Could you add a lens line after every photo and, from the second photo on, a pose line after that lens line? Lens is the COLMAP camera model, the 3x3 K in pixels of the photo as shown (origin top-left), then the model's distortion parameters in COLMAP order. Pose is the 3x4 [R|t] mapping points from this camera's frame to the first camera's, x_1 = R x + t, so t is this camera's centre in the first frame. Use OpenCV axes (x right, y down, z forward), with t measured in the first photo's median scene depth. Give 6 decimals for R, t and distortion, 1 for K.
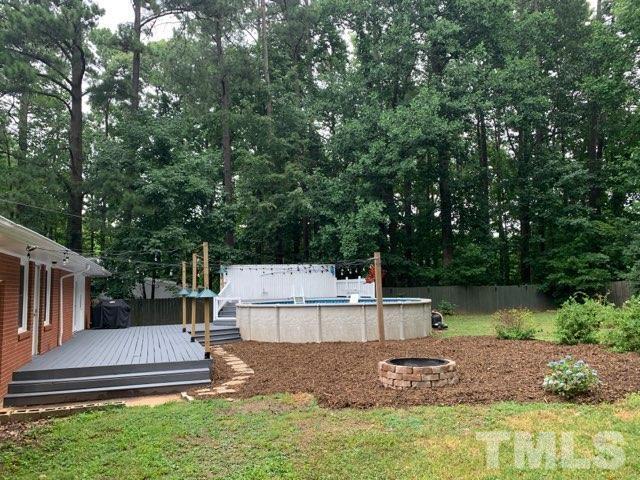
lens RADIAL K [[484.4, 0, 316.0], [0, 484.4, 238.9], [0, 0, 1]] dist [0.090281, -0.007719]
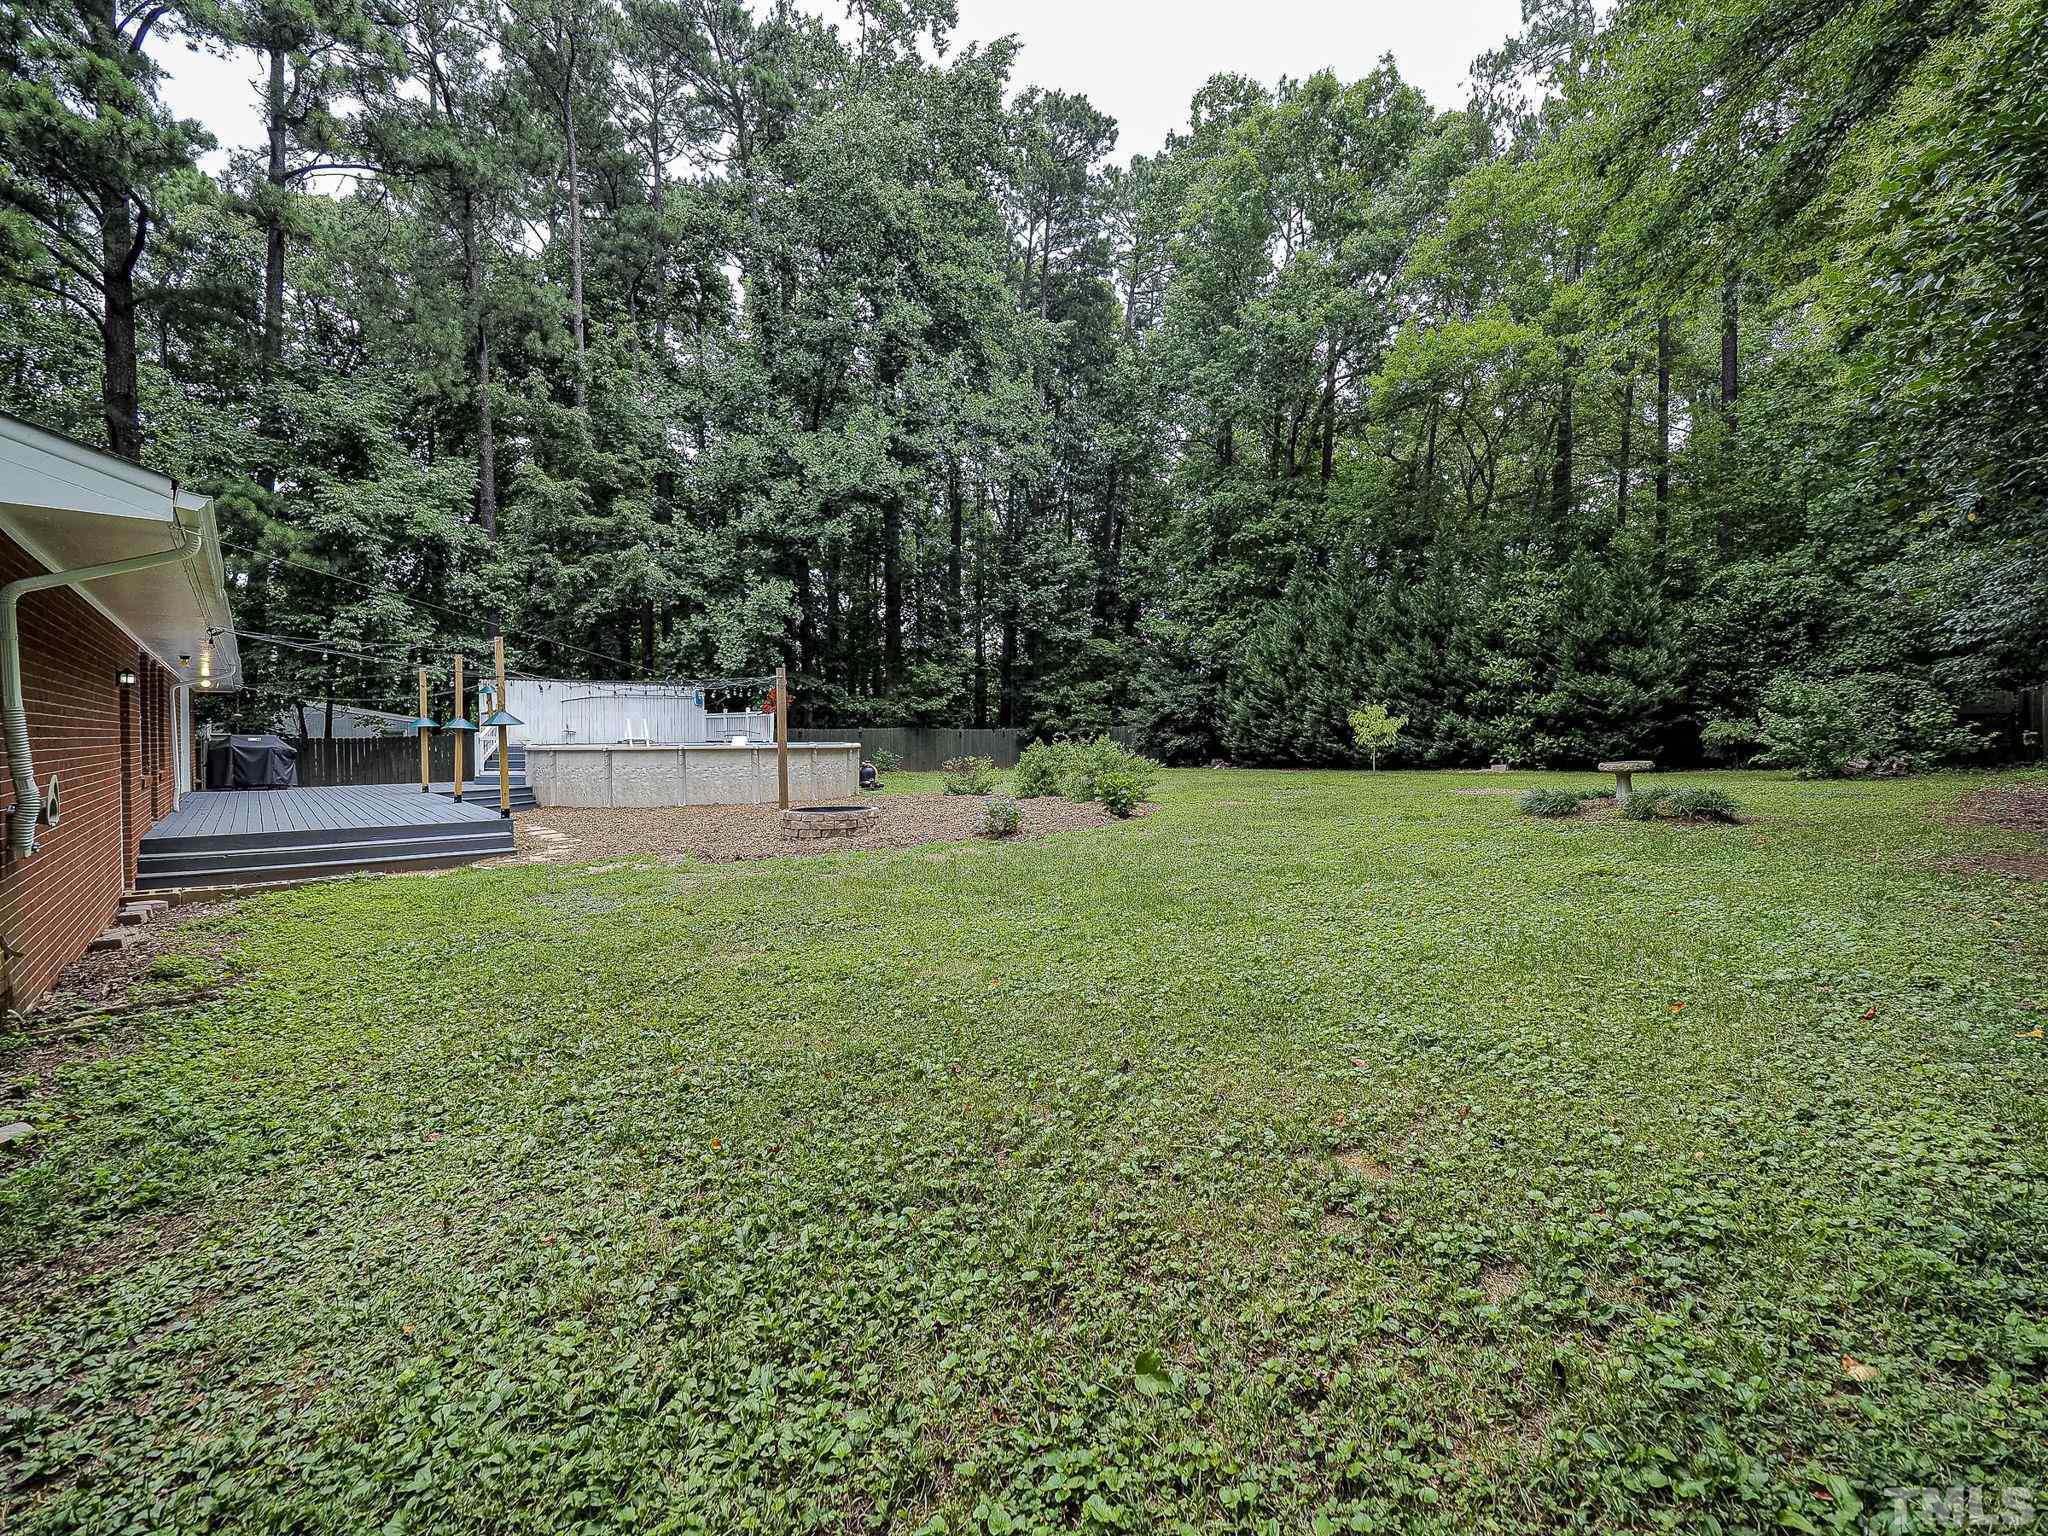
lens RADIAL K [[875.8, 0, 1019.6], [0, 875.8, 729.9], [0, 0, 1]] dist [-0.008009, 0.001586]
pose [[0.921459, 0.020261, 0.387948, -0.019417], [-0.055298, 0.995311, 0.079363, 0.000151], [-0.384521, -0.094582, 0.918258, -0.121450]]
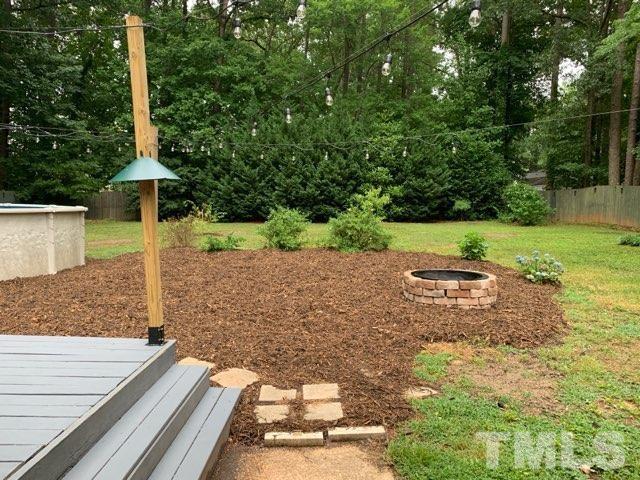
lens RADIAL K [[502.1, 0, 318.1], [0, 502.1, 240.2], [0, 0, 1]] dist [0.014290, 0.004061]
pose [[0.342292, -0.039420, 0.938766, -0.215045], [-0.122680, 0.988692, 0.086248, 0.046255], [-0.931550, -0.144690, 0.333585, 0.296674]]
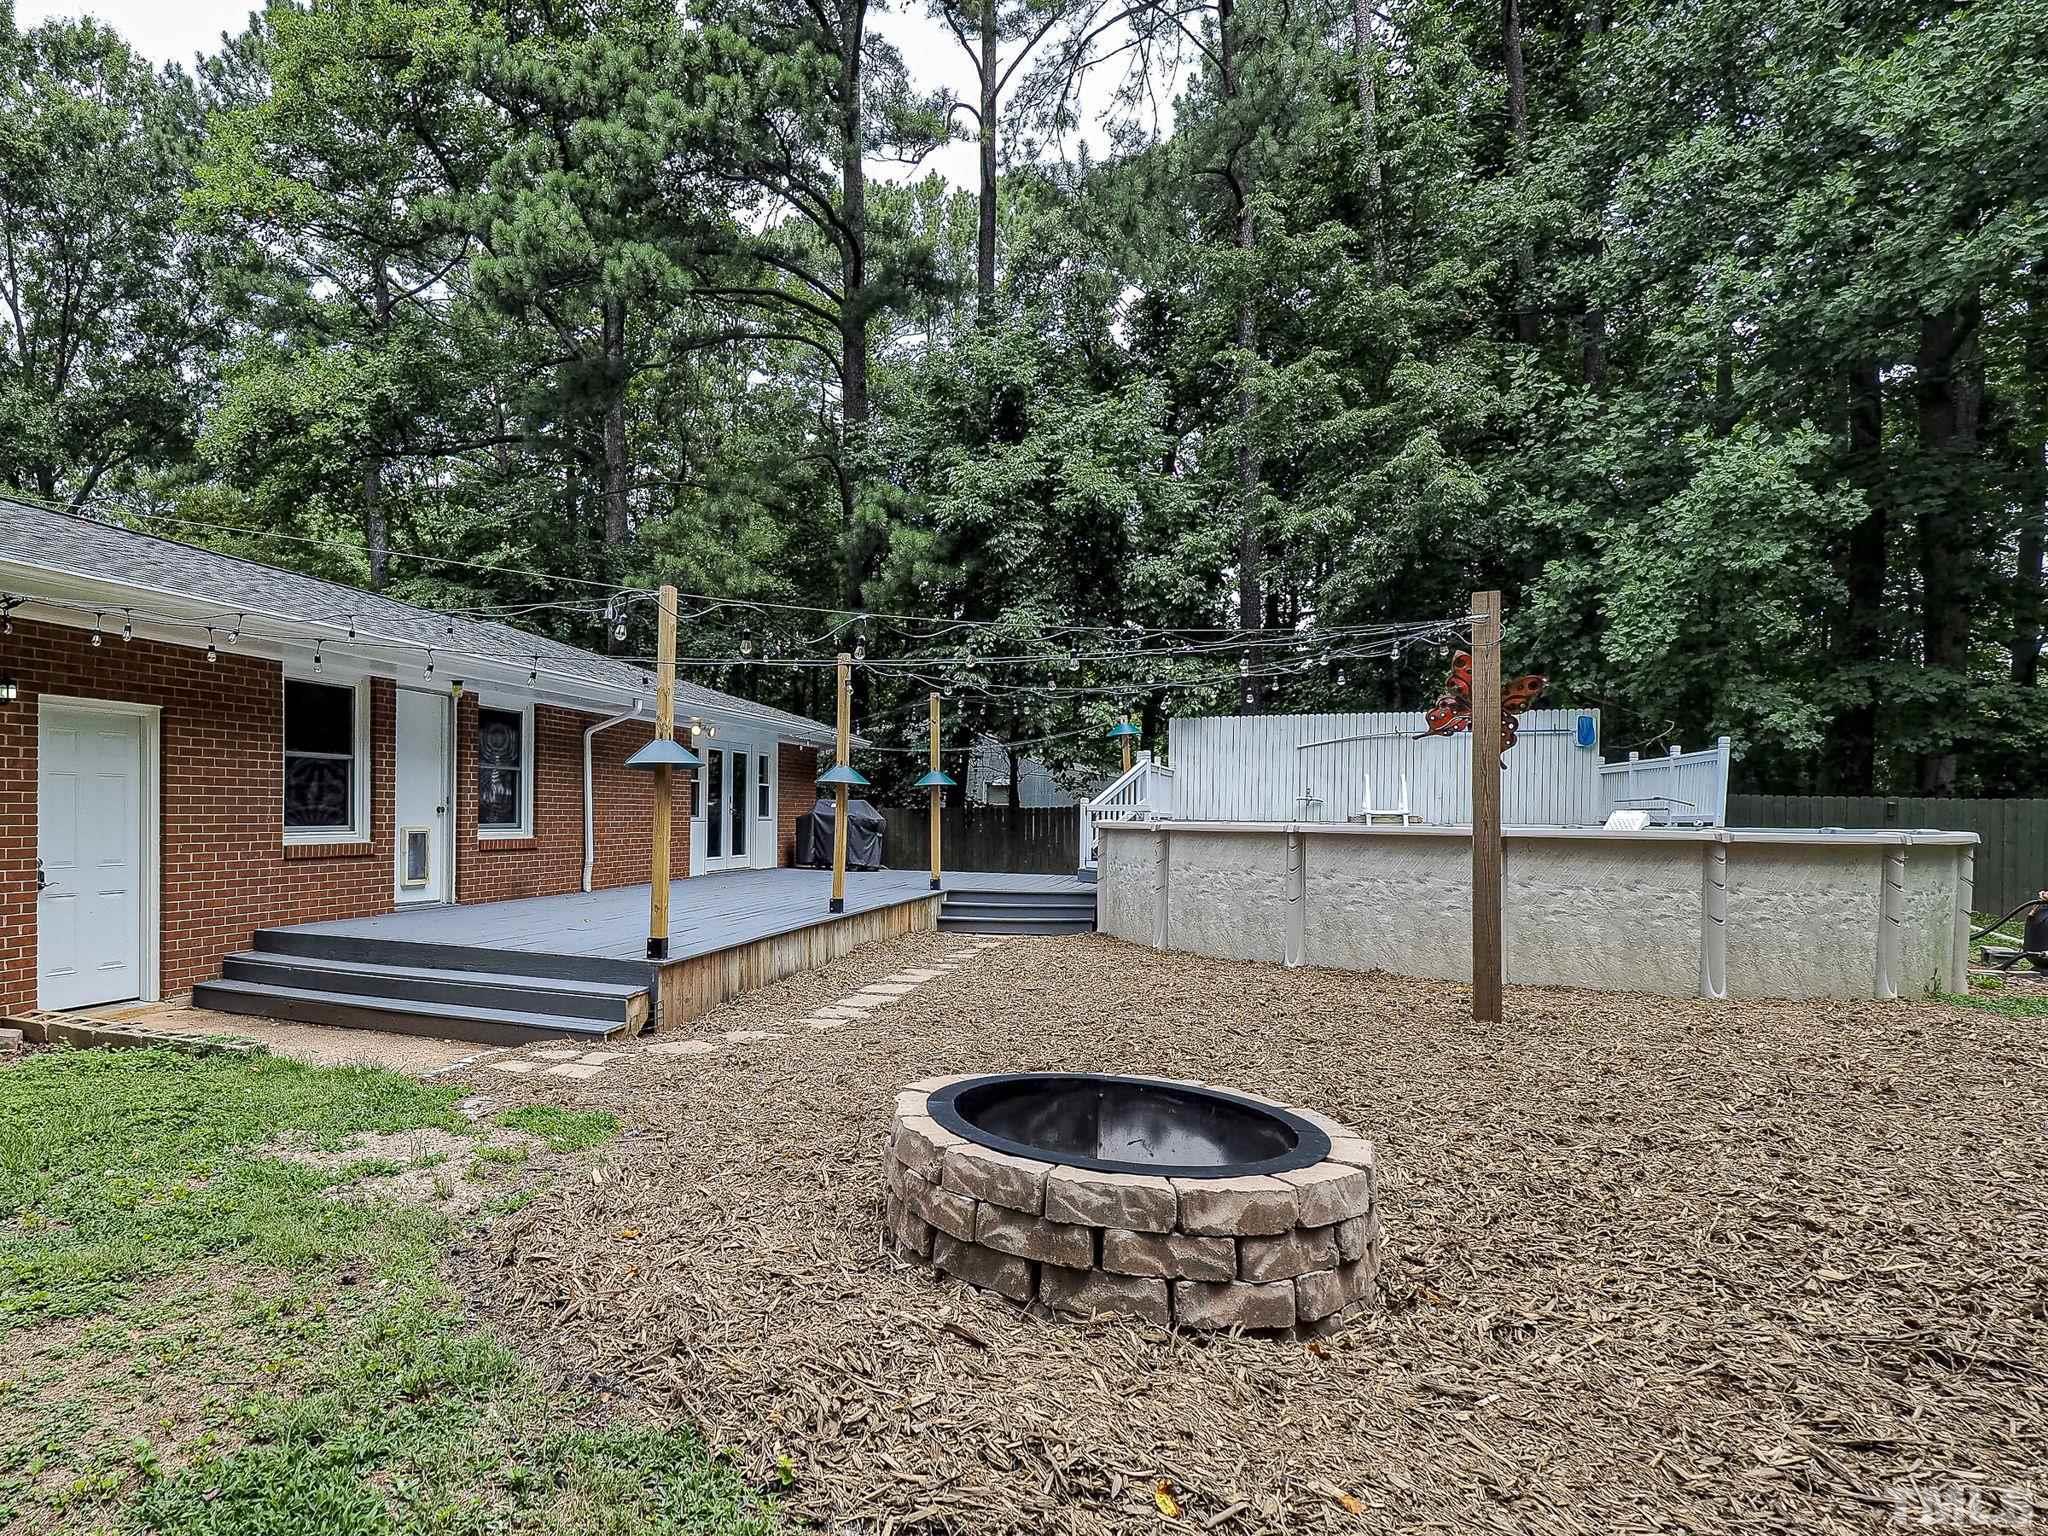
lens RADIAL K [[1122.2, 0, 768.8], [0, 1122.2, 828.9], [0, 0, 1]] dist [-0.000223, -0.000670]
pose [[0.747001, 0.040587, -0.663583, 0.119707], [0.042293, 0.993212, 0.108358, 0.034215], [0.663476, -0.109008, 0.740214, 0.210807]]
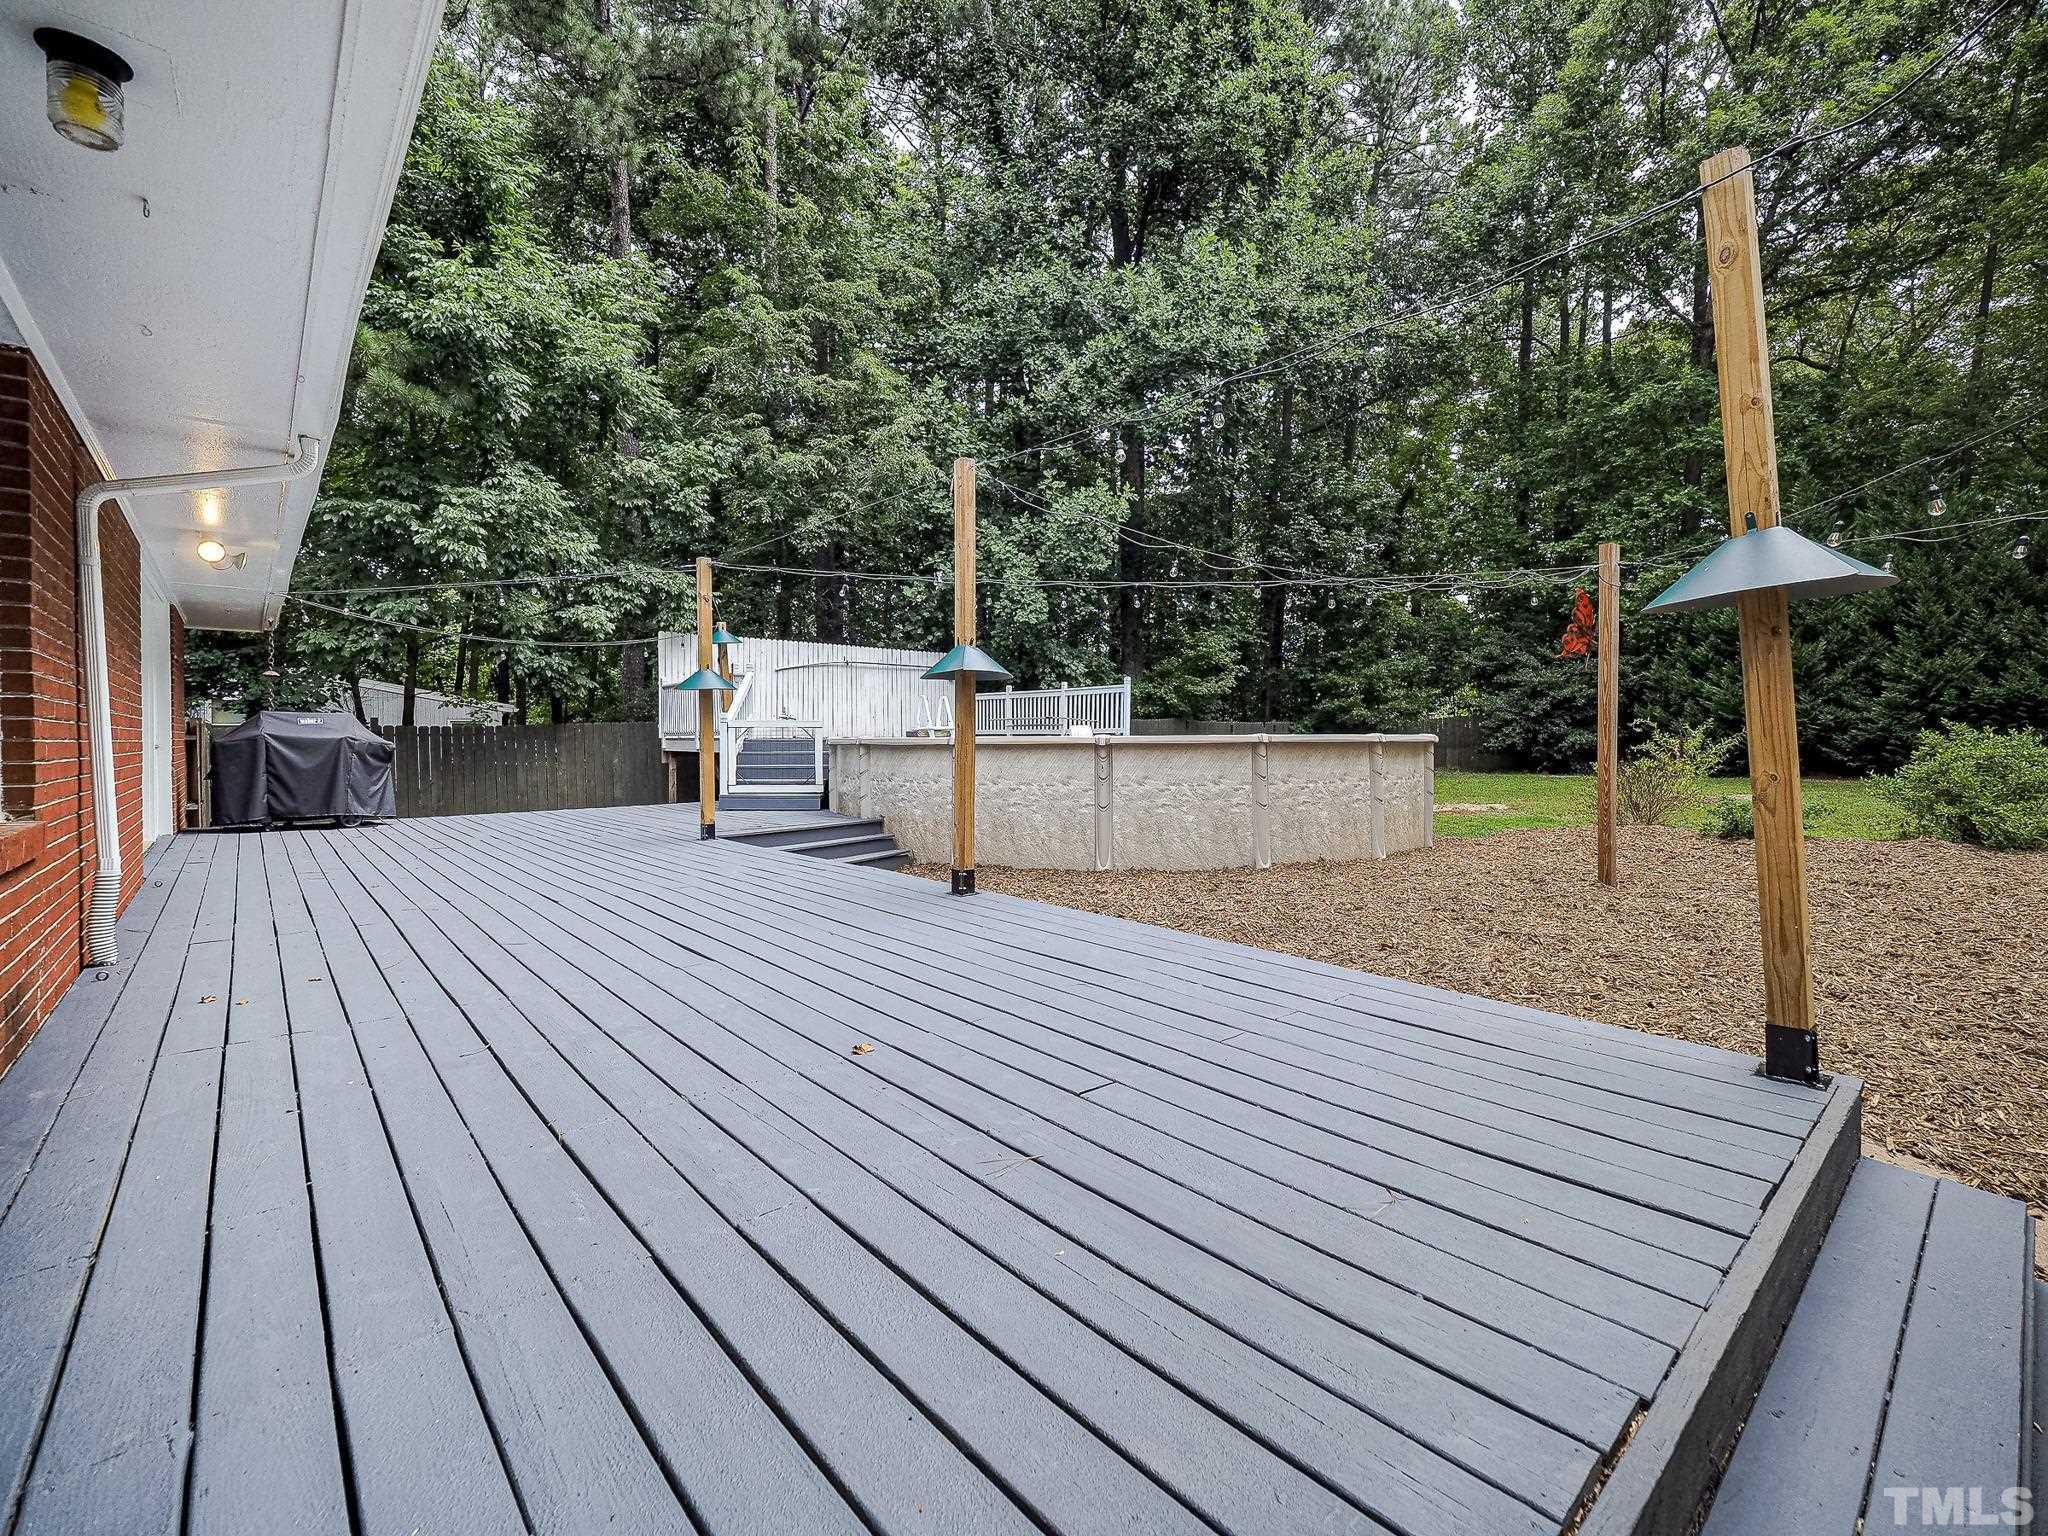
lens RADIAL K [[875.8, 0, 1026.6], [0, 875.8, 740.2], [0, 0, 1]] dist [-0.008009, 0.001586]
pose [[0.918172, 0.017930, 0.395776, -0.196920], [-0.057637, 0.994393, 0.088664, 0.060054], [-0.391967, -0.104220, 0.914057, 0.351180]]
